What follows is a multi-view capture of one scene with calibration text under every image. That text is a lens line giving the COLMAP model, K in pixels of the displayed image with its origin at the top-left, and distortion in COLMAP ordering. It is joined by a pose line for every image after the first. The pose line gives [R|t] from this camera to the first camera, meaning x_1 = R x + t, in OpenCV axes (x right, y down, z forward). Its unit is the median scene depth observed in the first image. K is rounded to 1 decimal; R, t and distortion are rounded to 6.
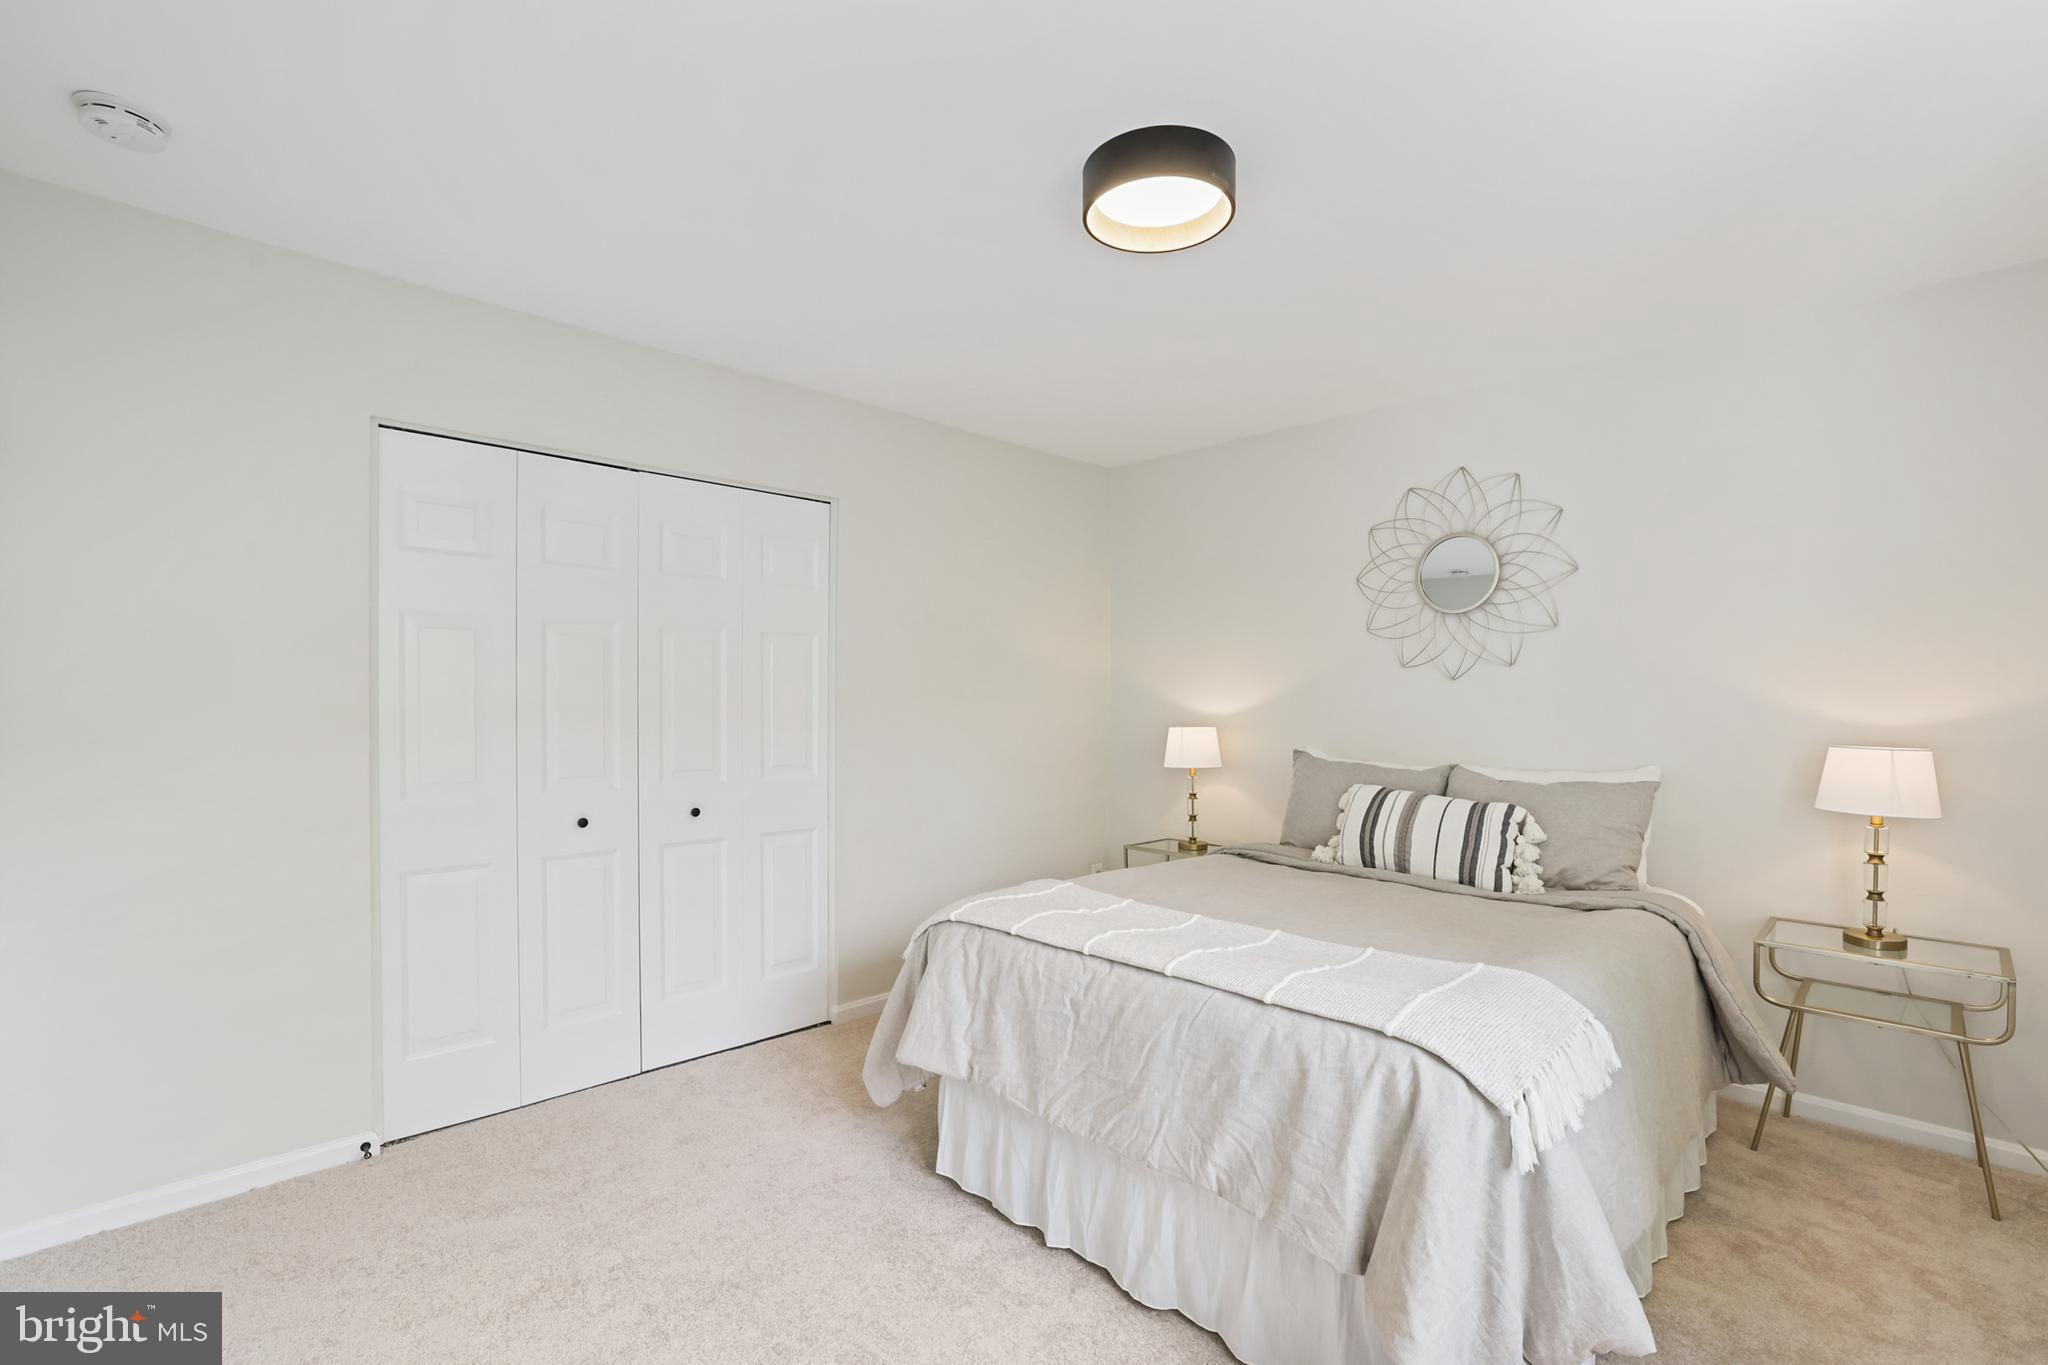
lens RADIAL K [[963.9, 0, 1023.2], [0, 963.9, 704.0], [0, 0, 1]] dist [-0.128810, 0.114455]
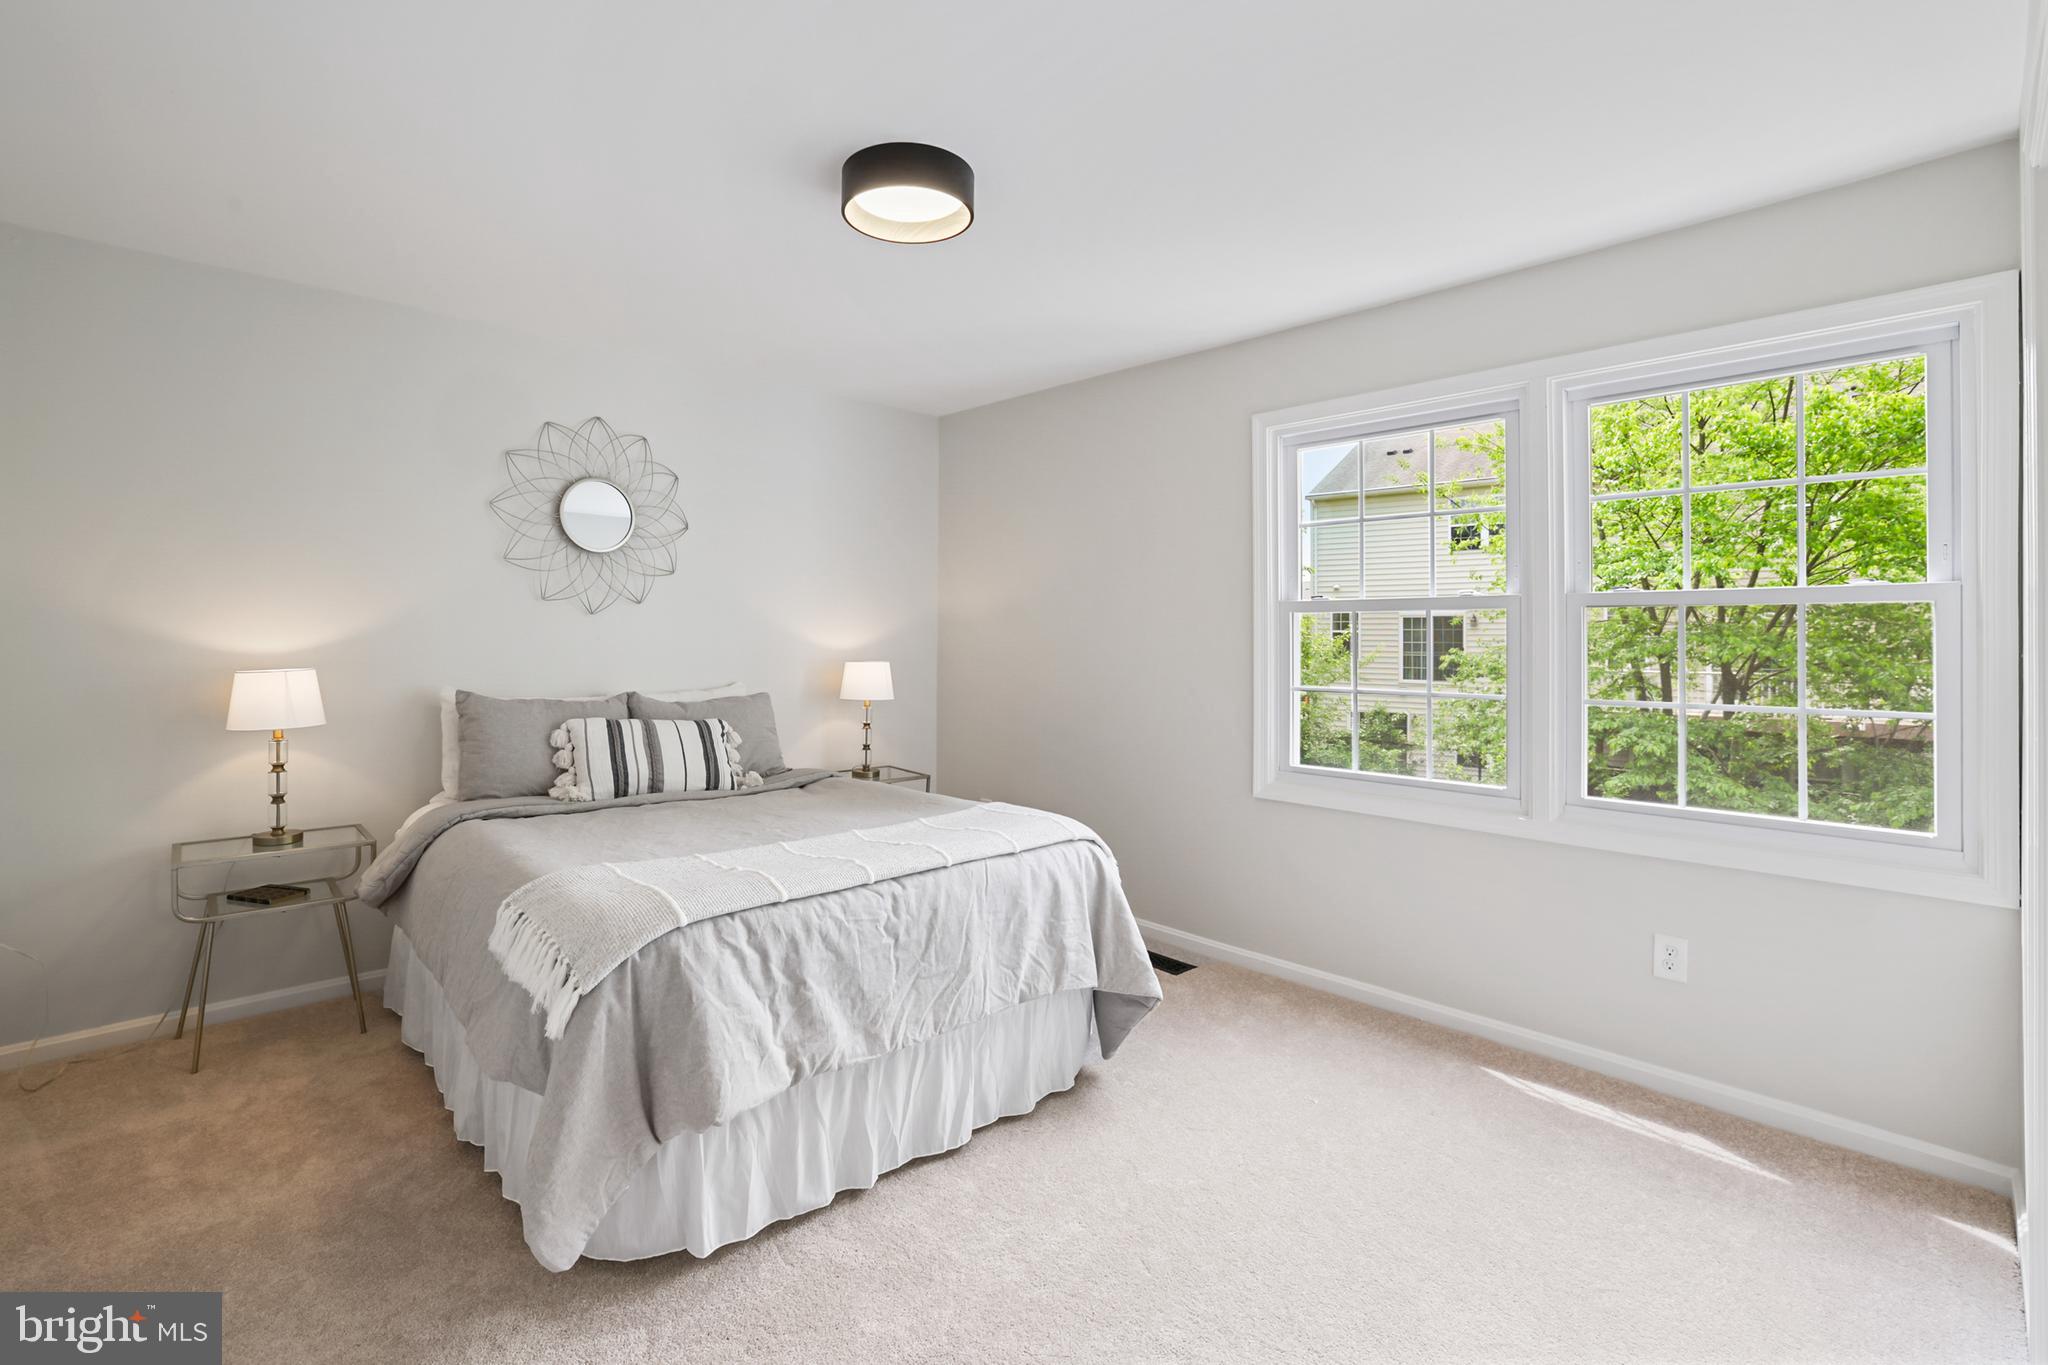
lens RADIAL K [[908.1, 0, 1026.2], [0, 908.1, 625.3], [0, 0, 1]] dist [-0.033206, 0.007953]
pose [[-0.015931, 0.003485, 0.999867, -0.862899], [-0.004747, 0.999982, -0.003561, -0.017946], [-0.999862, -0.004803, -0.015914, 0.783907]]
